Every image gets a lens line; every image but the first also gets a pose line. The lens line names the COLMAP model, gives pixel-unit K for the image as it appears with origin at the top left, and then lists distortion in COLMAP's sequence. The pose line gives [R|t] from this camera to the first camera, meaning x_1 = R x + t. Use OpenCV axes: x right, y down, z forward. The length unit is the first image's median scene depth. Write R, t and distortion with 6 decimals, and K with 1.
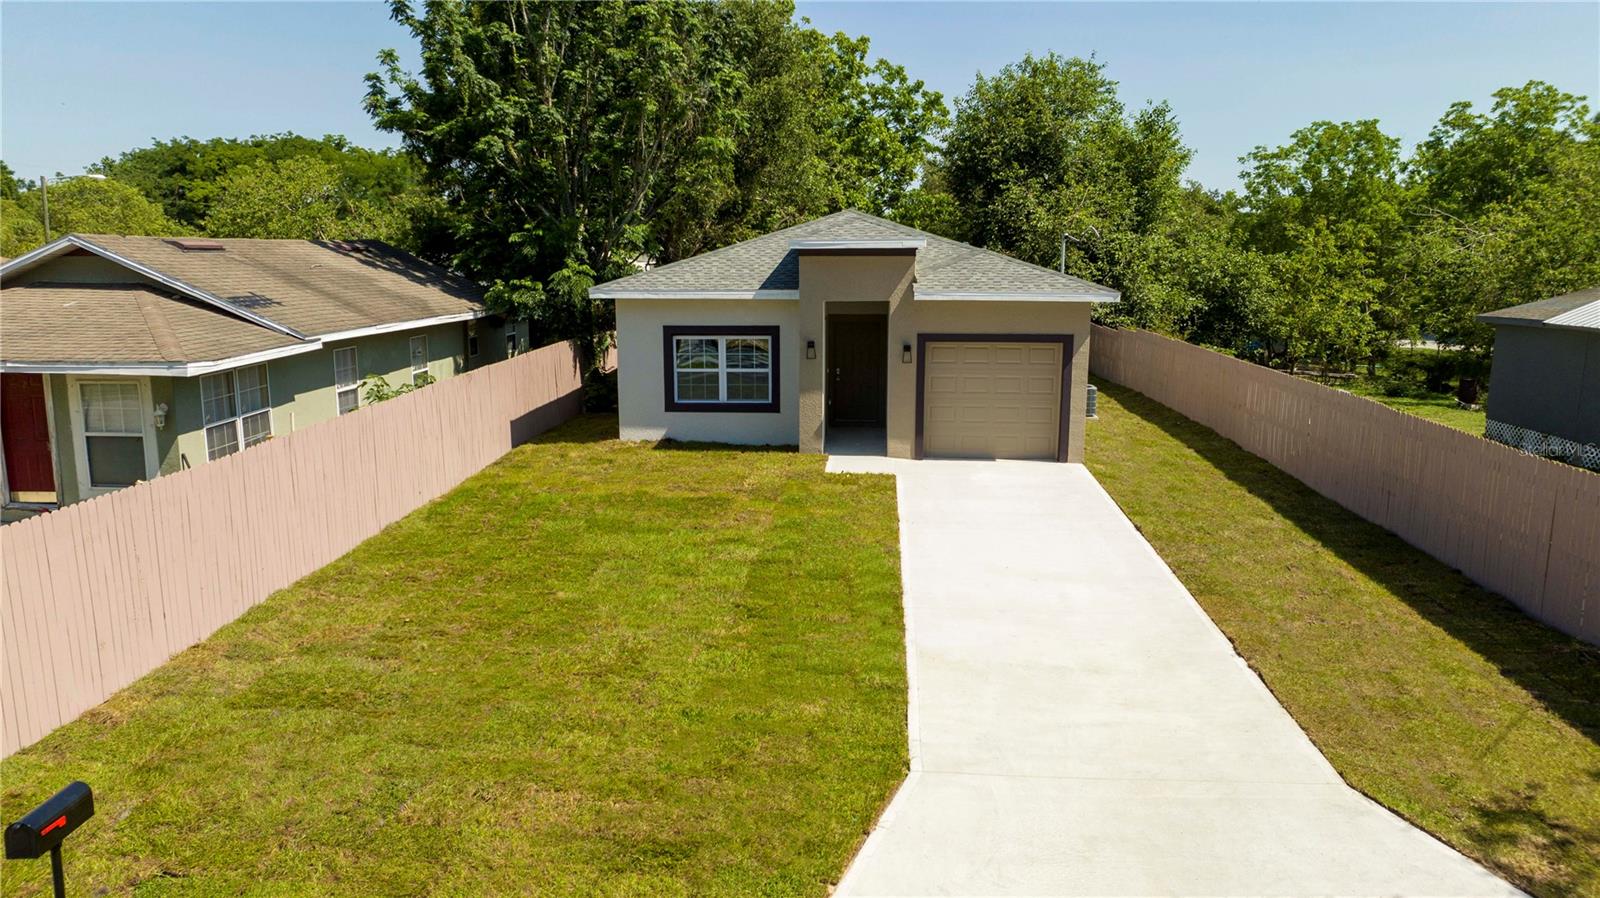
lens RADIAL K [[1131.9, 0, 800.0], [0, 1131.9, 449.0], [0, 0, 1]] dist [-0.015725, 0.001290]
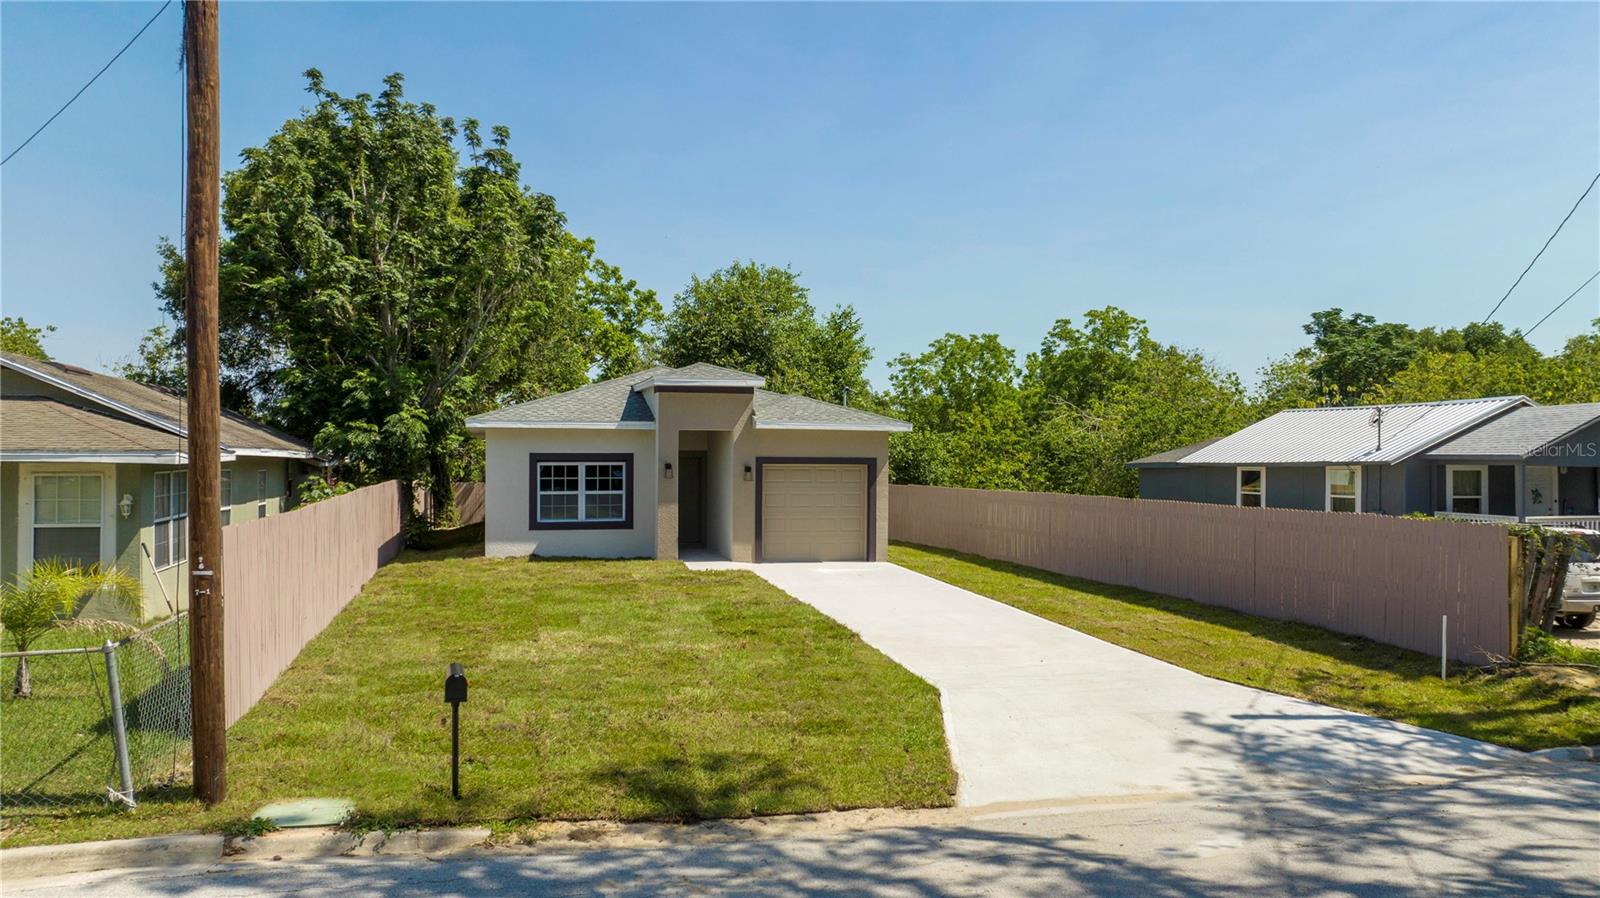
lens RADIAL K [[1131.9, 0, 800.0], [0, 1131.9, 449.0], [0, 0, 1]] dist [-0.015725, 0.001290]
pose [[0.948044, 0.006921, 0.318065, -0.188361], [0.051895, 0.983008, -0.176073, 0.083700], [-0.313879, 0.183431, 0.931576, -0.113671]]
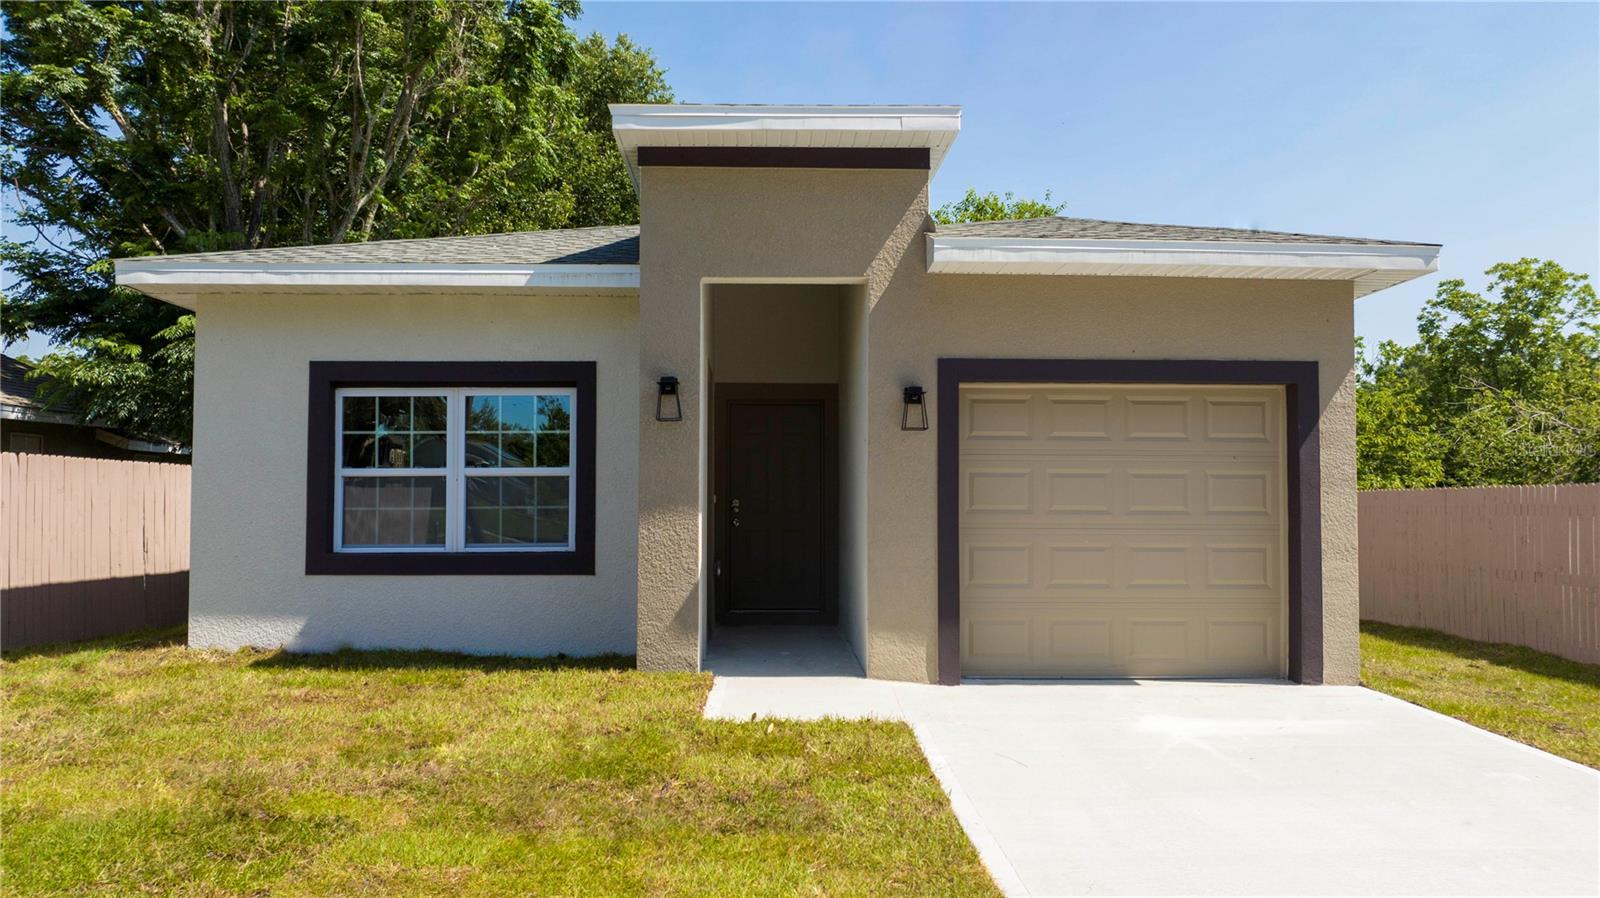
lens RADIAL K [[1131.9, 0, 800.0], [0, 1131.9, 449.0], [0, 0, 1]] dist [-0.015725, 0.001290]
pose [[0.995533, 0.006000, 0.094228, 0.014550], [0.015571, 0.973882, -0.226520, 0.014523], [-0.093126, 0.226975, 0.969438, 0.499484]]
